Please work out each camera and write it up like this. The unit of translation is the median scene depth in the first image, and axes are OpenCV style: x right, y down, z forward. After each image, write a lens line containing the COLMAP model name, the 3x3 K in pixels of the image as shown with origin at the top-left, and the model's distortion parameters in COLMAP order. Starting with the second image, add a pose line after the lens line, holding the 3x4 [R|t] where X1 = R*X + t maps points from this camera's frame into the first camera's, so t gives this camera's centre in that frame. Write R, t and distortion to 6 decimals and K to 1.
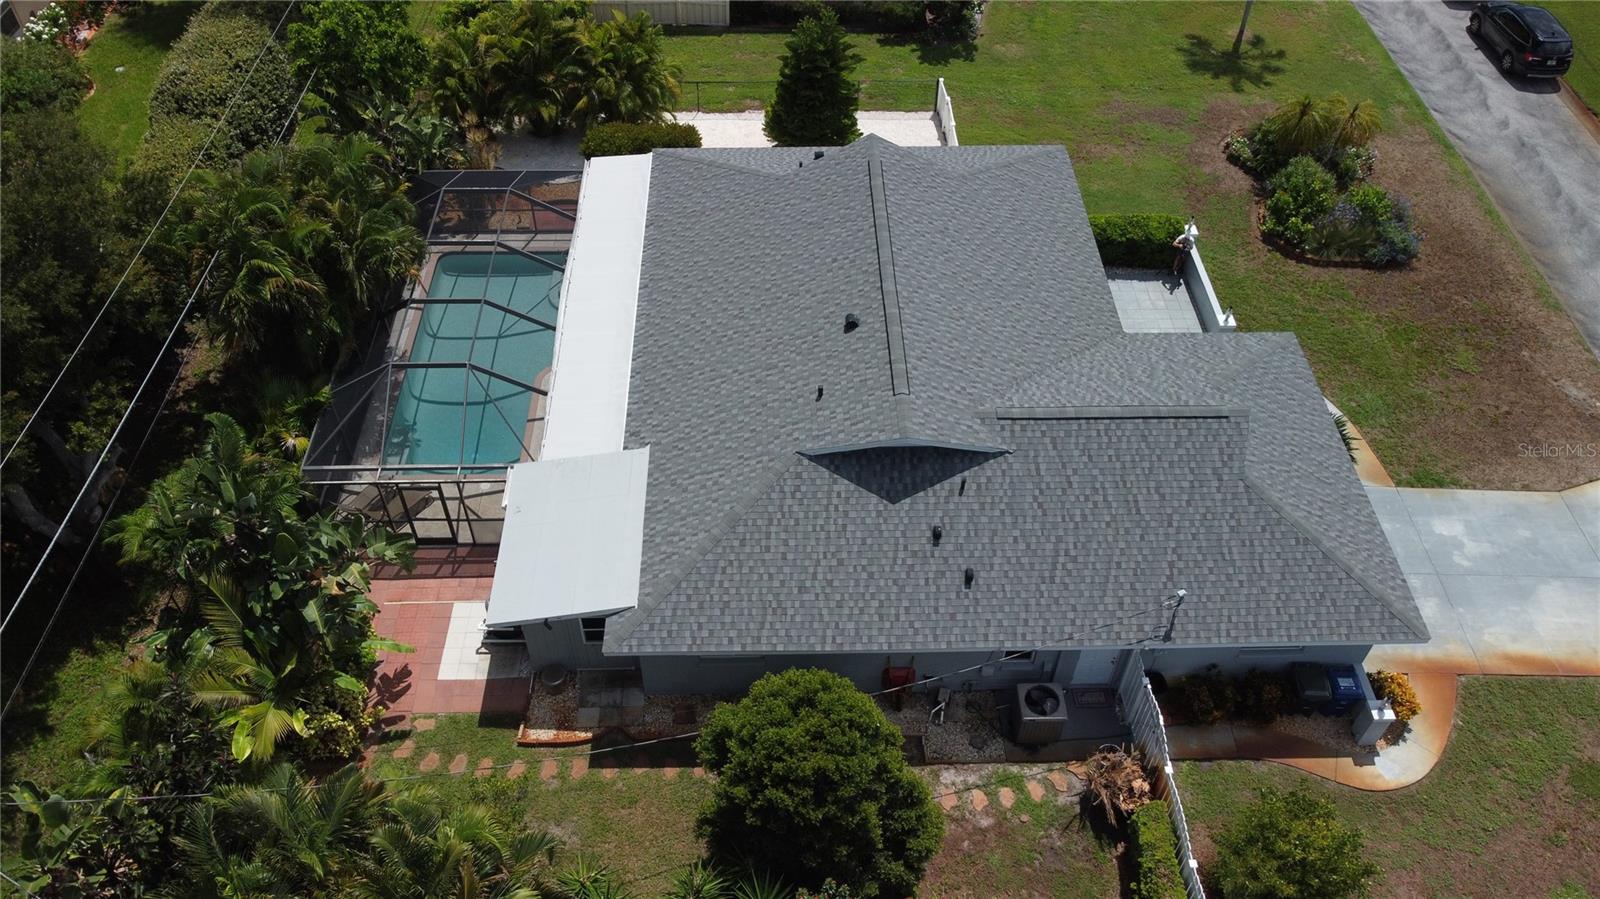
lens RADIAL K [[1225.1, 0, 800.0], [0, 1225.1, 449.5], [0, 0, 1]] dist [-0.006686, -0.006203]
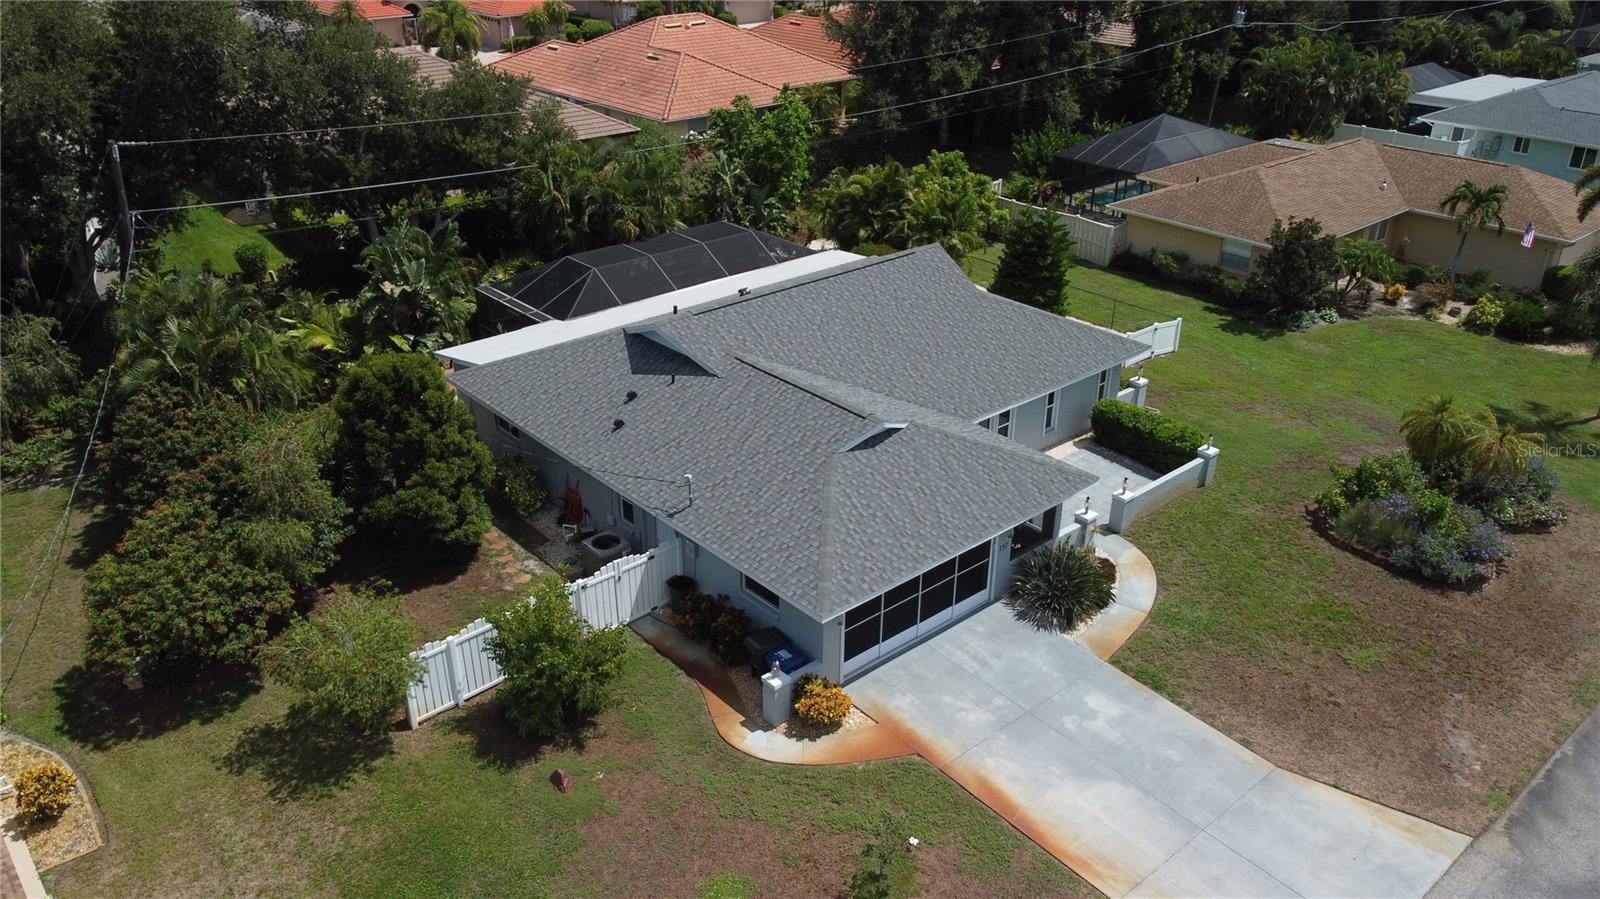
lens RADIAL K [[1225.1, 0, 800.0], [0, 1225.1, 449.5], [0, 0, 1]] dist [-0.006686, -0.006203]
pose [[0.640548, 0.336433, -0.690298, 0.915477], [-0.556736, 0.822592, -0.115703, 0.132810], [0.528907, 0.458427, 0.714214, 0.159042]]
